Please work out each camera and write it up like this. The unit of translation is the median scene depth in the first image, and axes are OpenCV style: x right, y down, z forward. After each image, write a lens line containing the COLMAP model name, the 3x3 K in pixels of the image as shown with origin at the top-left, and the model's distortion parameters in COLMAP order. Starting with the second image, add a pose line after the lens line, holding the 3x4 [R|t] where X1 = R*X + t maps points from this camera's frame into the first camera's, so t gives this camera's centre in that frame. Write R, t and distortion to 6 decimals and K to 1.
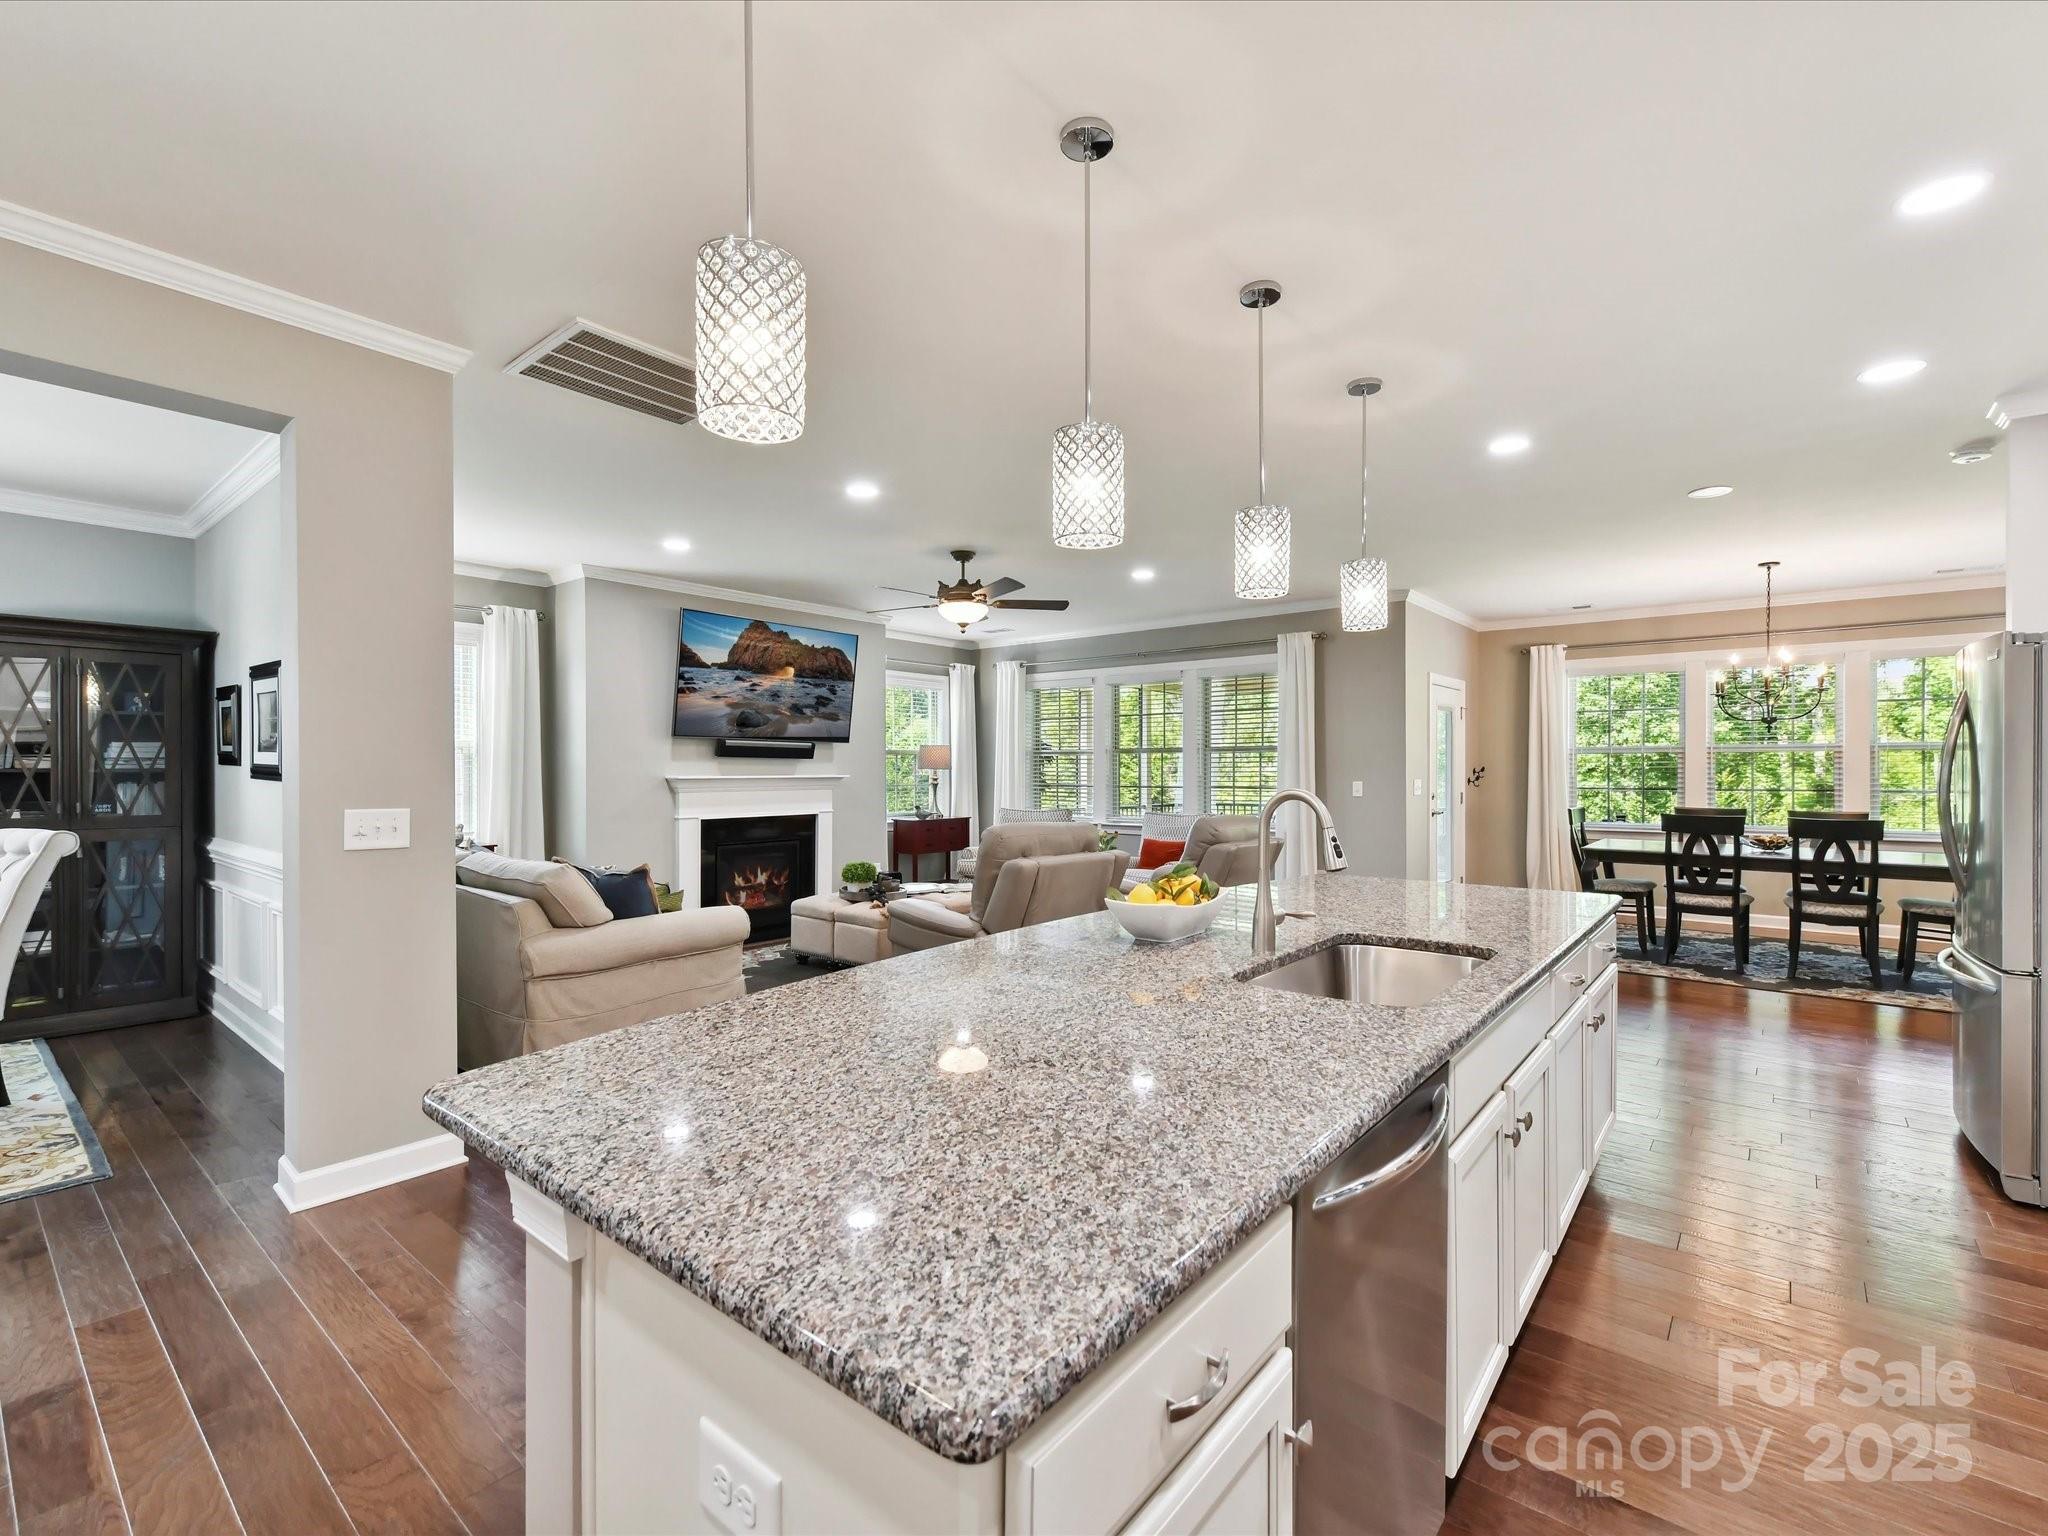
lens RADIAL K [[912.9, 0, 1022.9], [0, 912.9, 768.9], [0, 0, 1]] dist [0.012121, -0.000160]
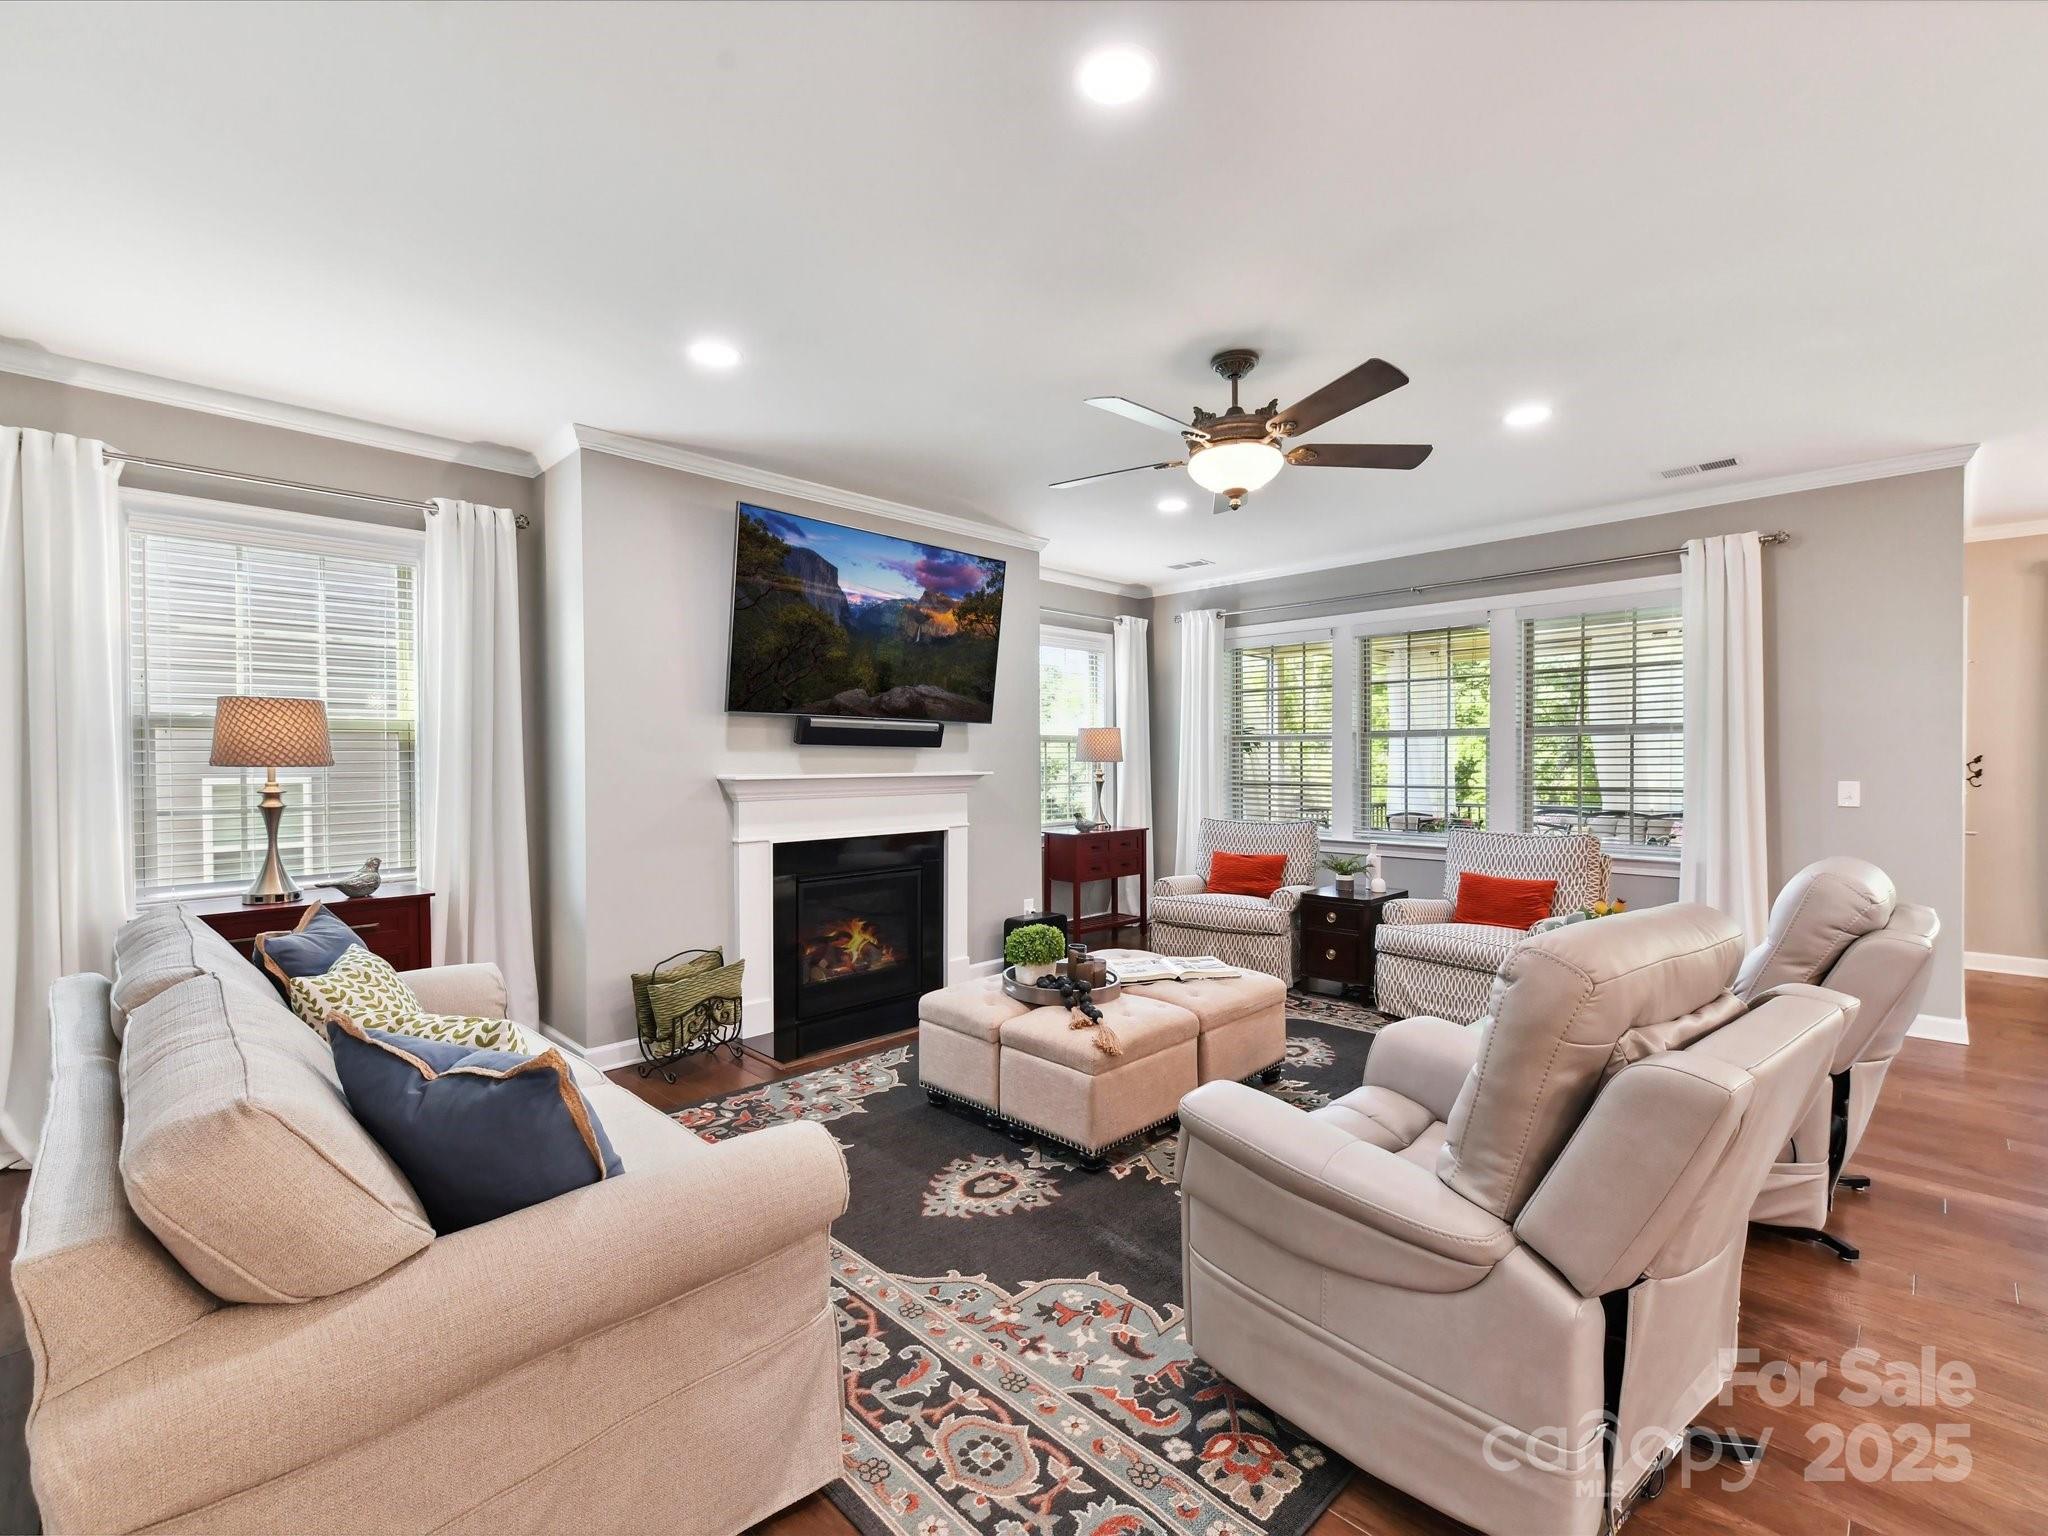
lens RADIAL K [[912.9, 0, 1021.3], [0, 912.9, 770.5], [0, 0, 1]] dist [0.012121, -0.000160]
pose [[0.994655, -0.001652, -0.103243, -0.110243], [0.002914, 0.999923, 0.012080, -0.002304], [0.103215, -0.012317, 0.994583, 0.371096]]
